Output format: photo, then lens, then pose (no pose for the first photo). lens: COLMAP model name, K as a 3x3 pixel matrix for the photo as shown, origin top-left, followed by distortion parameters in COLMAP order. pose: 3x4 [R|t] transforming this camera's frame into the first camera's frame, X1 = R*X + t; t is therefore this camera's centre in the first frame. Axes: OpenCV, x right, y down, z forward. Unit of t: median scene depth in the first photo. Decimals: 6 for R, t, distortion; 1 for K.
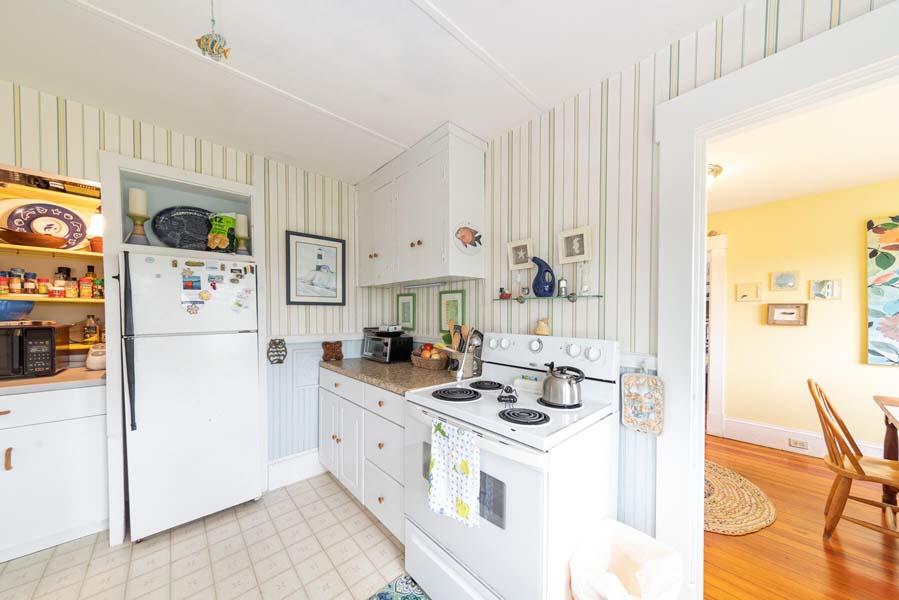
lens RADIAL K [[294.1, 0, 446.1], [0, 294.1, 318.4], [0, 0, 1]] dist [0.002176, 0.000135]
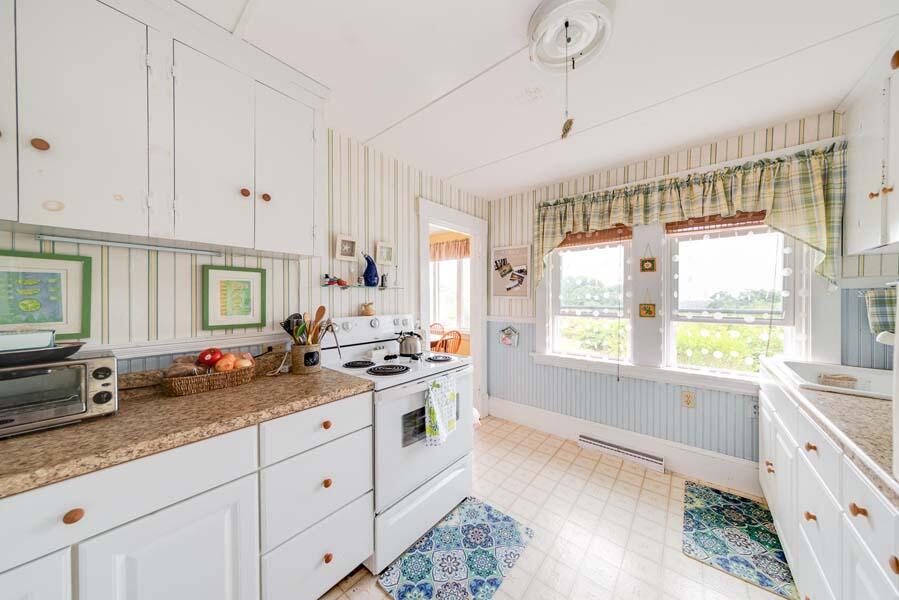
lens RADIAL K [[294.1, 0, 450.1], [0, 294.1, 299.5], [0, 0, 1]] dist [0.002176, 0.000135]
pose [[-0.124300, -0.008052, 0.992212, -0.930991], [0.018599, 0.999772, 0.010444, -0.019378], [-0.992070, 0.019752, -0.124122, 0.744652]]
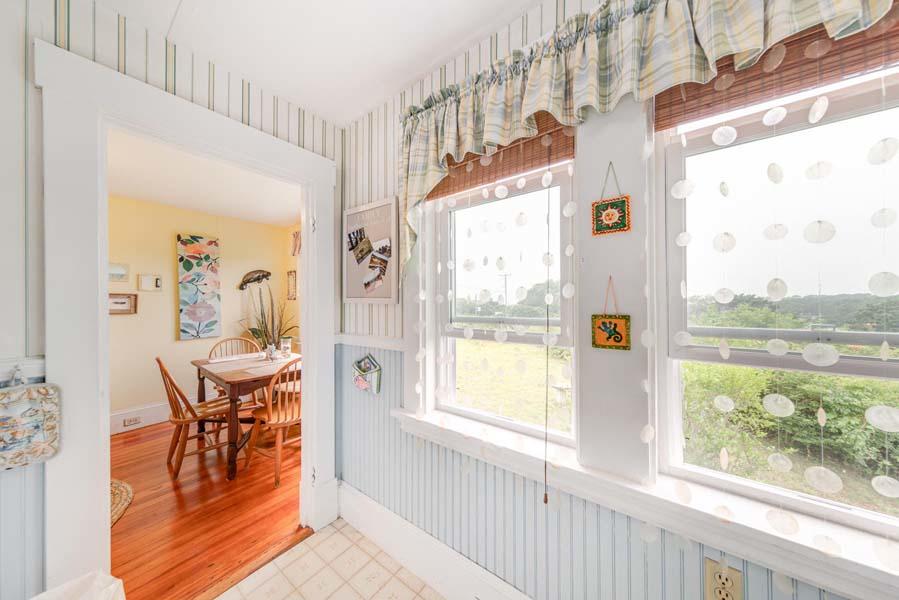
lens RADIAL K [[294.1, 0, 452.4], [0, 294.1, 298.7], [0, 0, 1]] dist [0.002176, 0.000135]
pose [[-0.207146, 0.009235, 0.978266, -0.145808], [0.023243, 0.999720, -0.004516, 0.000010], [-0.978034, 0.021803, -0.207303, 0.051917]]
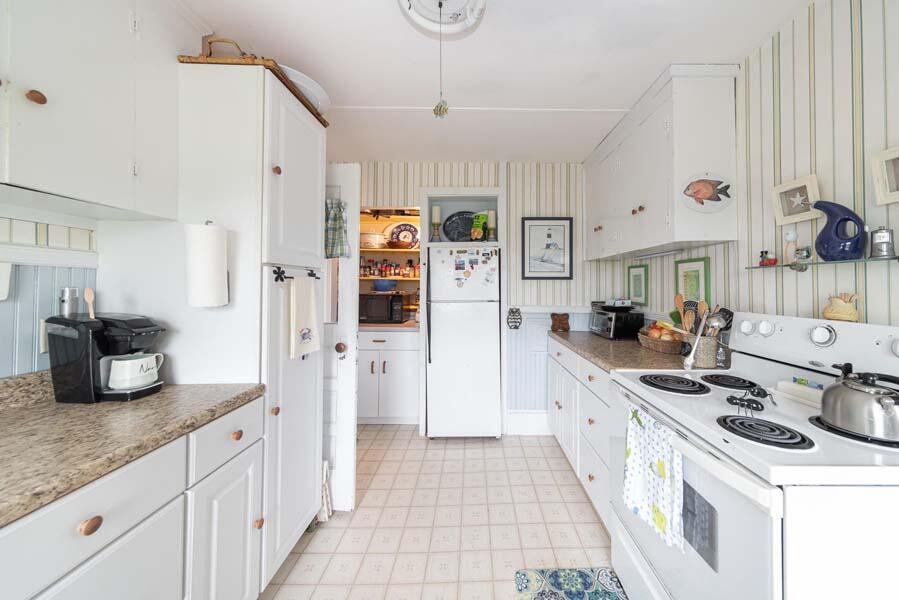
lens RADIAL K [[294.1, 0, 486.4], [0, 294.1, 281.7], [0, 0, 1]] dist [0.002176, 0.000135]
pose [[0.762322, -0.012675, -0.647074, 0.145526], [-0.011141, 0.999403, -0.032701, 0.002623], [0.647102, 0.032138, 0.761726, 0.011397]]
